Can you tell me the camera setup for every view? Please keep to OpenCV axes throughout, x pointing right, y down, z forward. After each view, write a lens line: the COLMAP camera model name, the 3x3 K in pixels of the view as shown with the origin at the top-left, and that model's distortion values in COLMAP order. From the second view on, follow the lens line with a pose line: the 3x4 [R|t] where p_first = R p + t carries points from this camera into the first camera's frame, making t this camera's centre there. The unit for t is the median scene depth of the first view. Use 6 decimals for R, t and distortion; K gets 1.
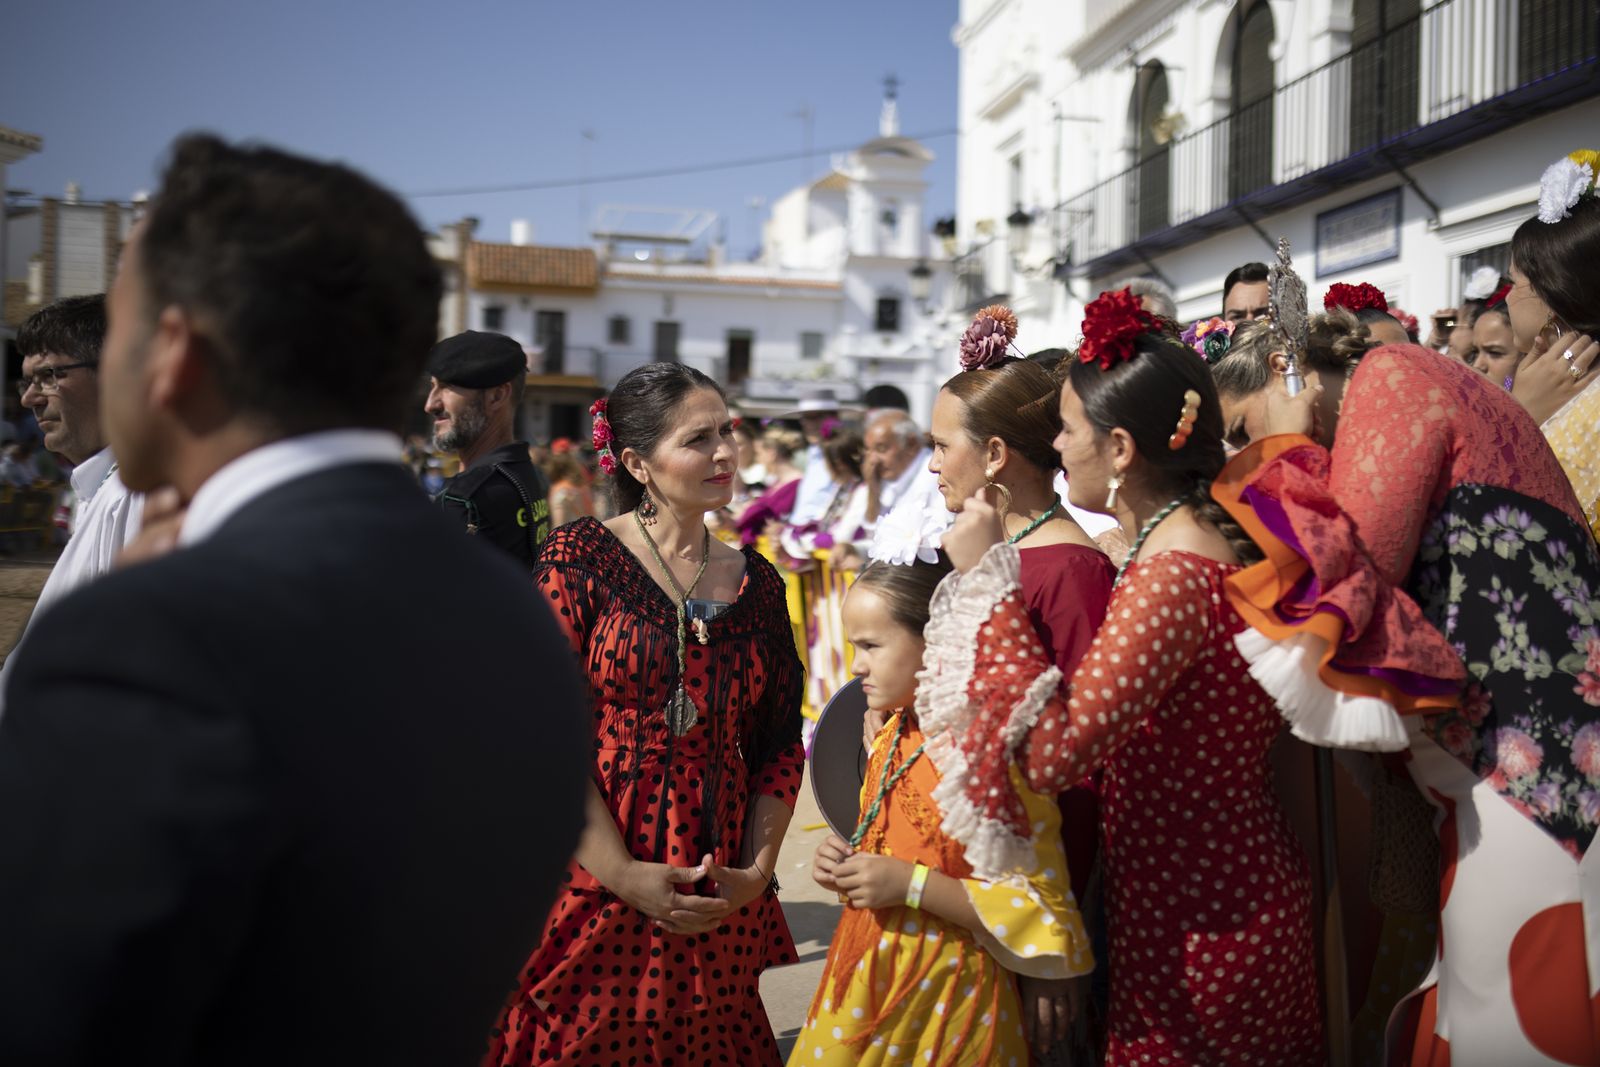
lens RADIAL K [[1514.3, 0, 806.1], [0, 1514.3, 525.2], [0, 0, 1]] dist [-0.025497, 0.000000]
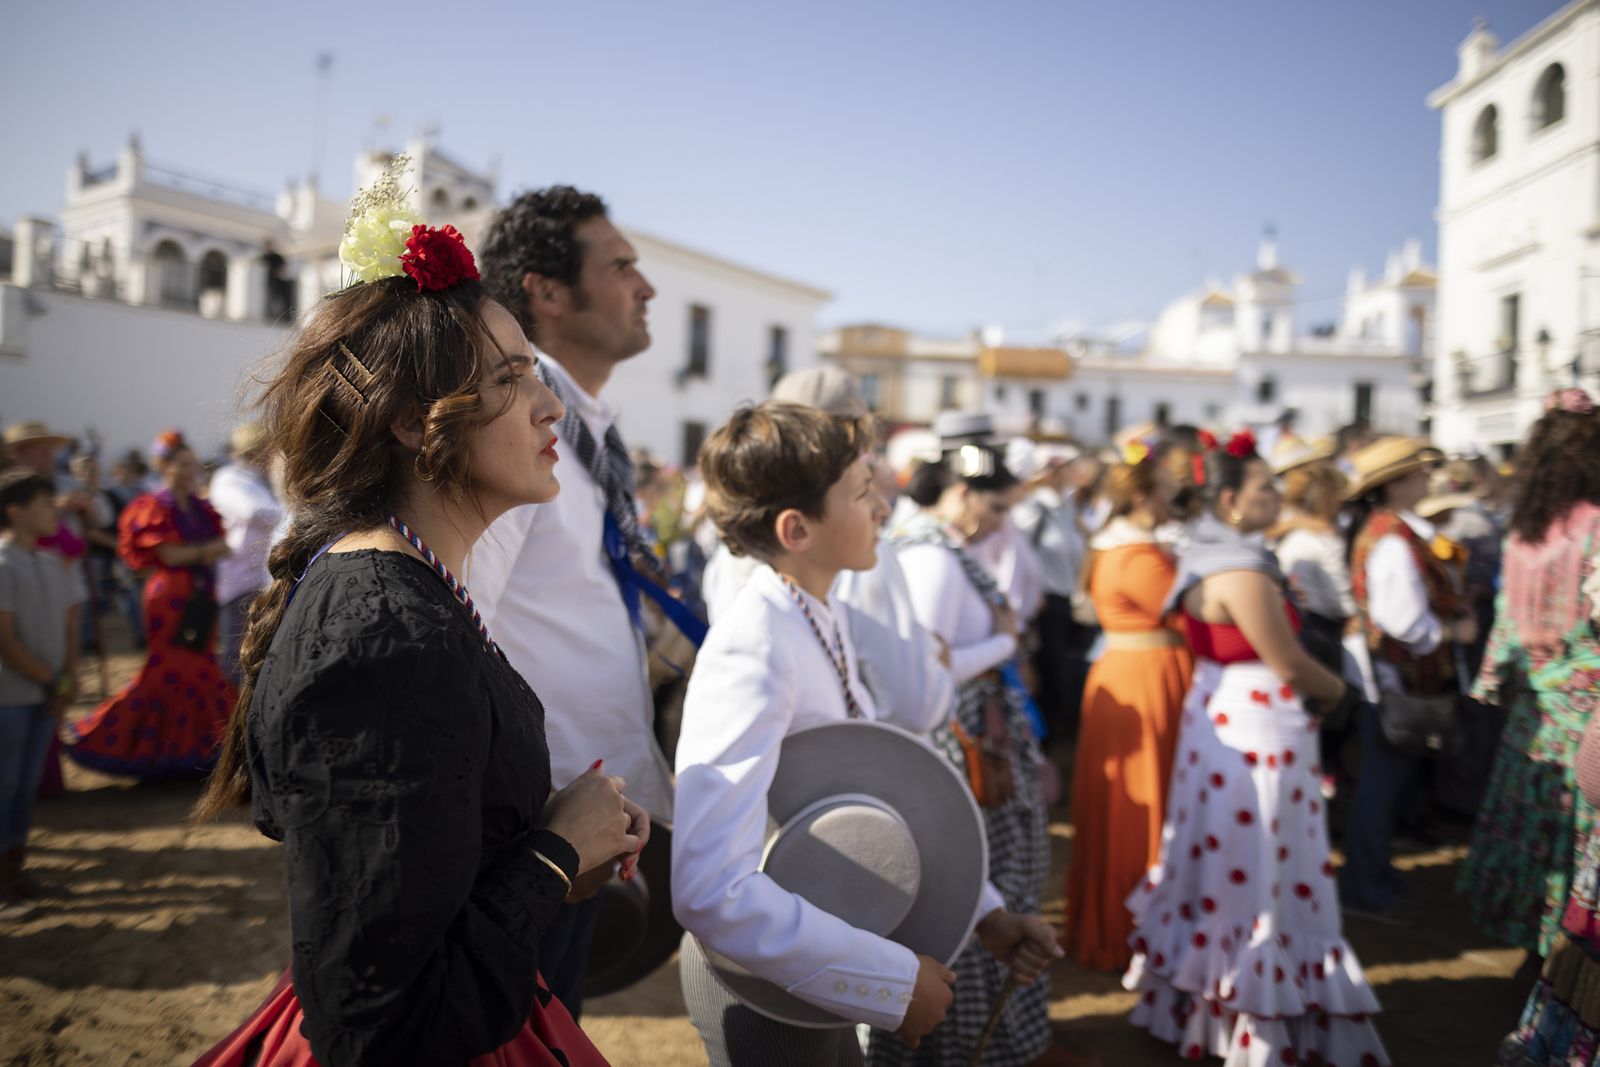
lens RADIAL K [[1119.3, 0, 806.9], [0, 1119.3, 529.8], [0, 0, 1]] dist [-0.031325, 0.018462]
pose [[0.980500, 0.018285, -0.195666, -0.168873], [-0.020161, 0.999768, -0.007601, 0.009217], [0.195482, 0.011398, 0.980641, -0.122177]]
